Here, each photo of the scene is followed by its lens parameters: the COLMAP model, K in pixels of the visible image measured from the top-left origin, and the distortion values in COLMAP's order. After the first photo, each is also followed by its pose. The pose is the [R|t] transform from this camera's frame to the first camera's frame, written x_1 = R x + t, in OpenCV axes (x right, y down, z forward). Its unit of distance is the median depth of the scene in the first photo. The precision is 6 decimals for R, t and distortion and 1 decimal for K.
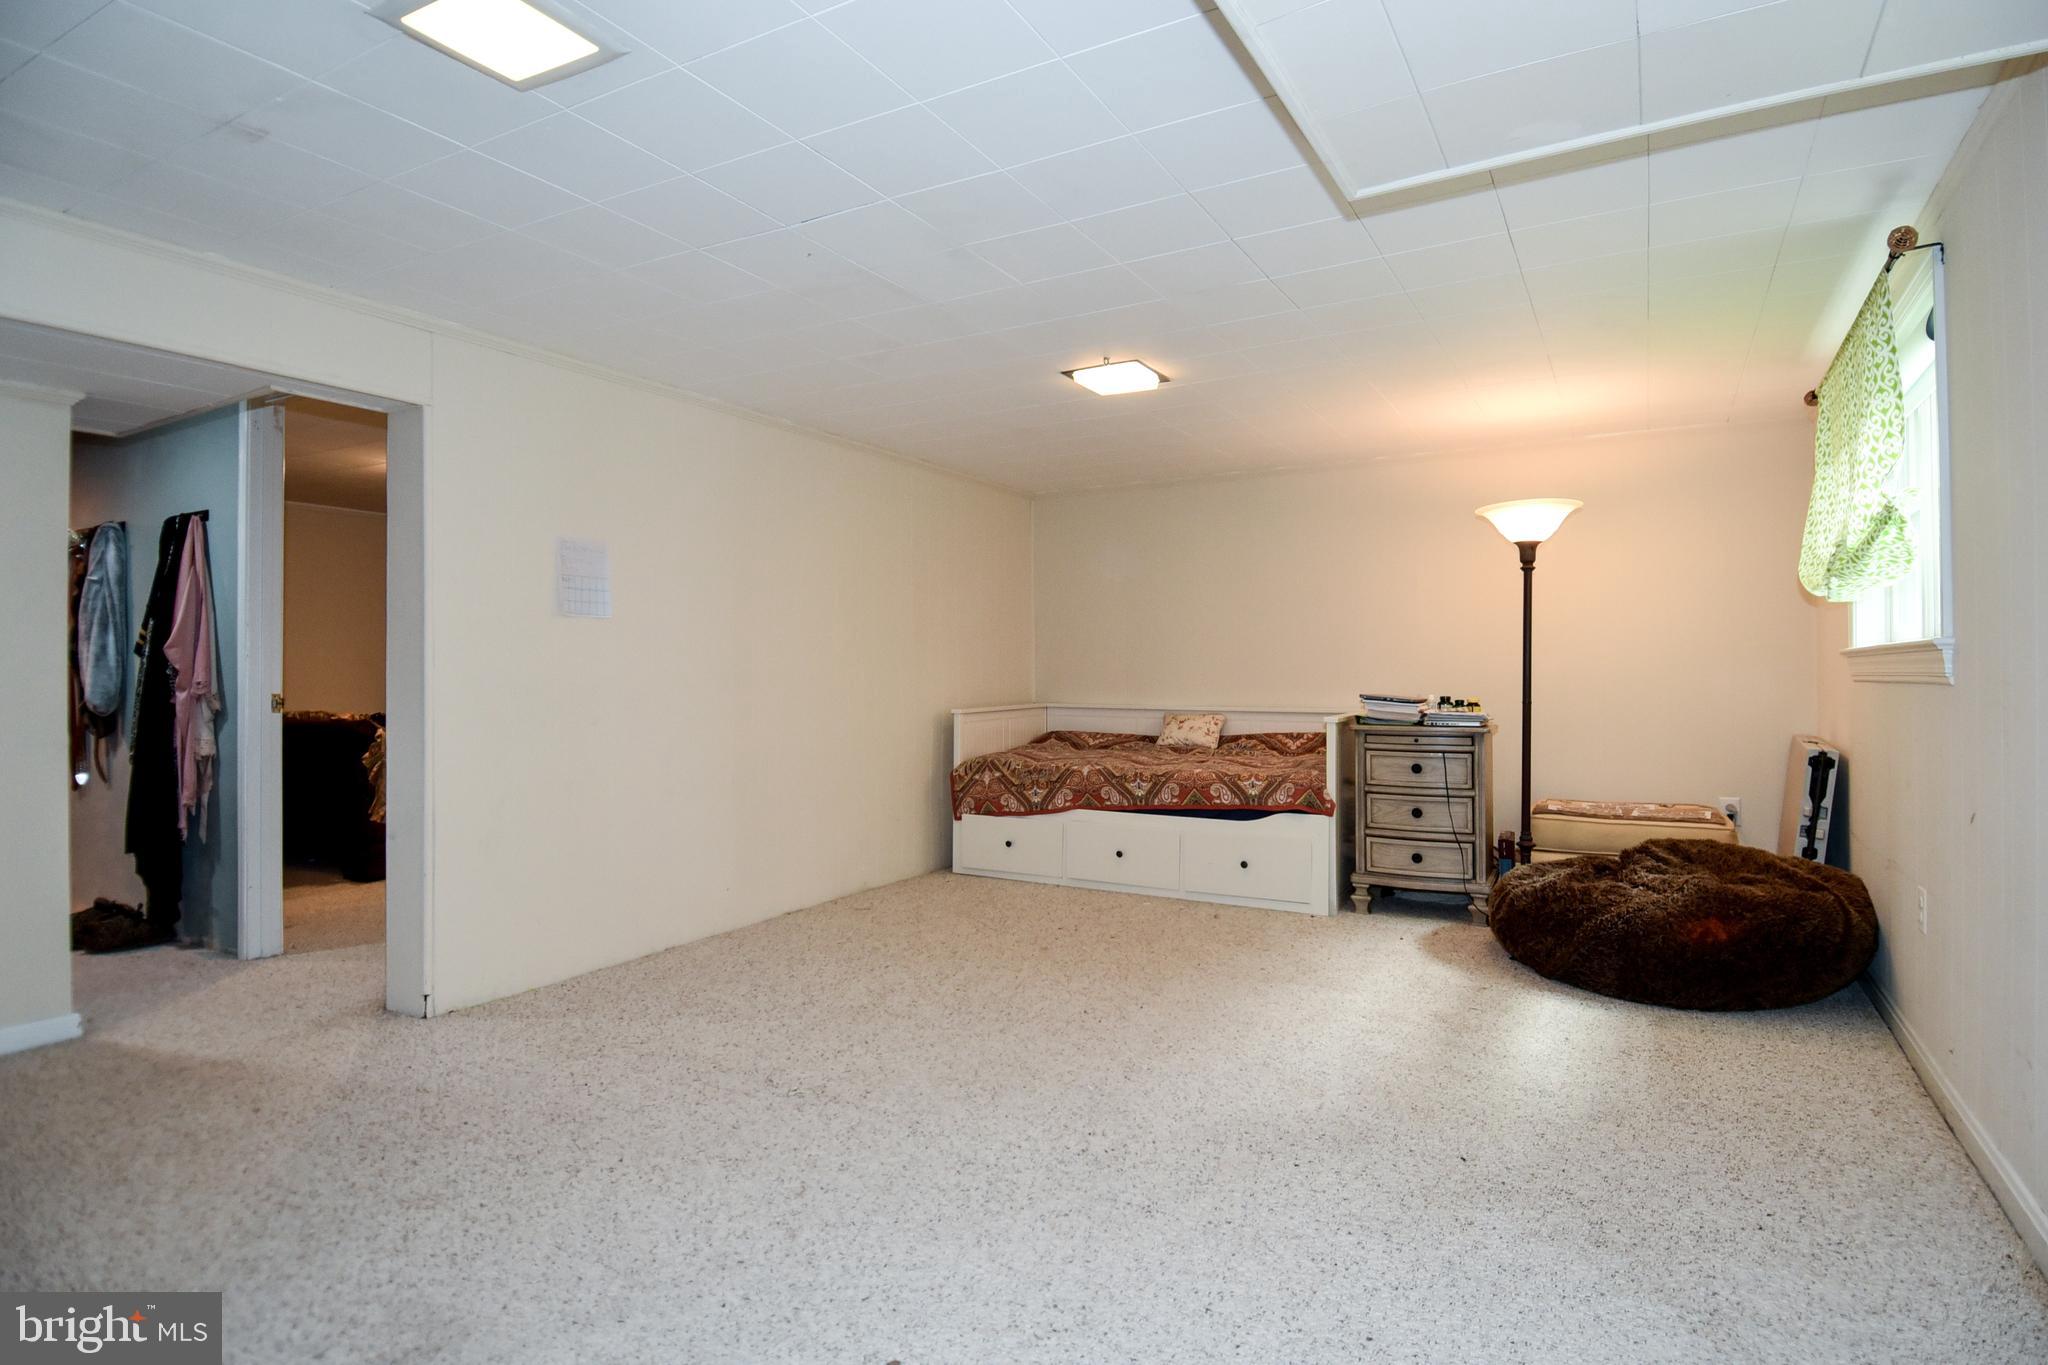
lens RADIAL K [[1067.7, 0, 1008.9], [0, 1067.7, 661.5], [0, 0, 1]] dist [0.041410, -0.046270]
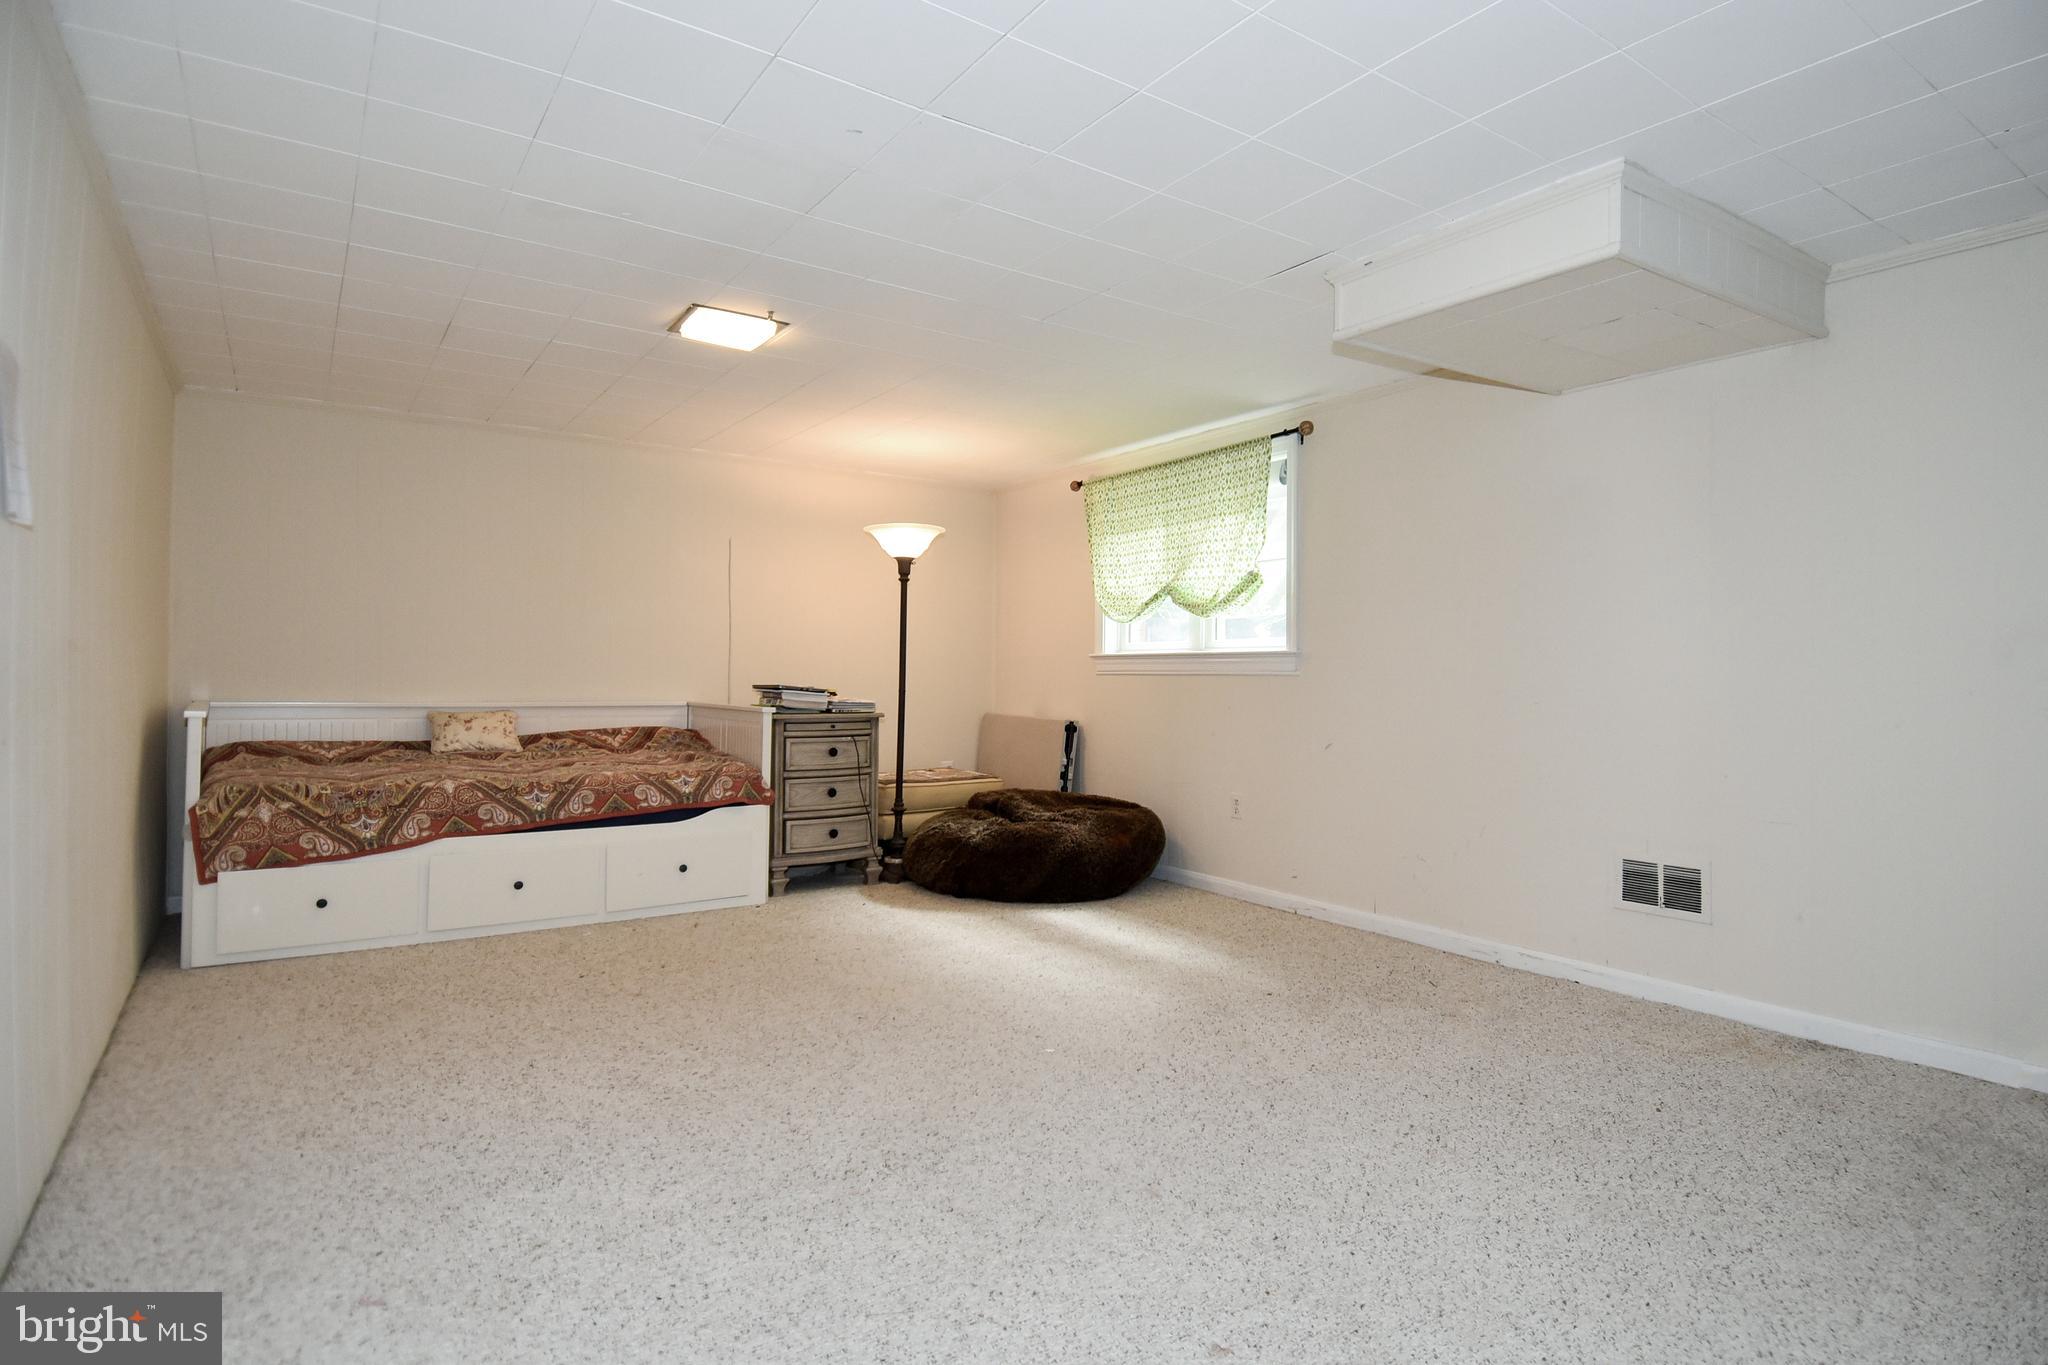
lens RADIAL K [[1102.1, 0, 1047.5], [0, 1102.1, 661.5], [0, 0, 1]] dist [0.044891, -0.053636]
pose [[0.421197, 0.017834, 0.906794, -0.507899], [-0.020663, 0.999736, -0.010064, 0.012648], [-0.906734, -0.014499, 0.421455, 0.299194]]
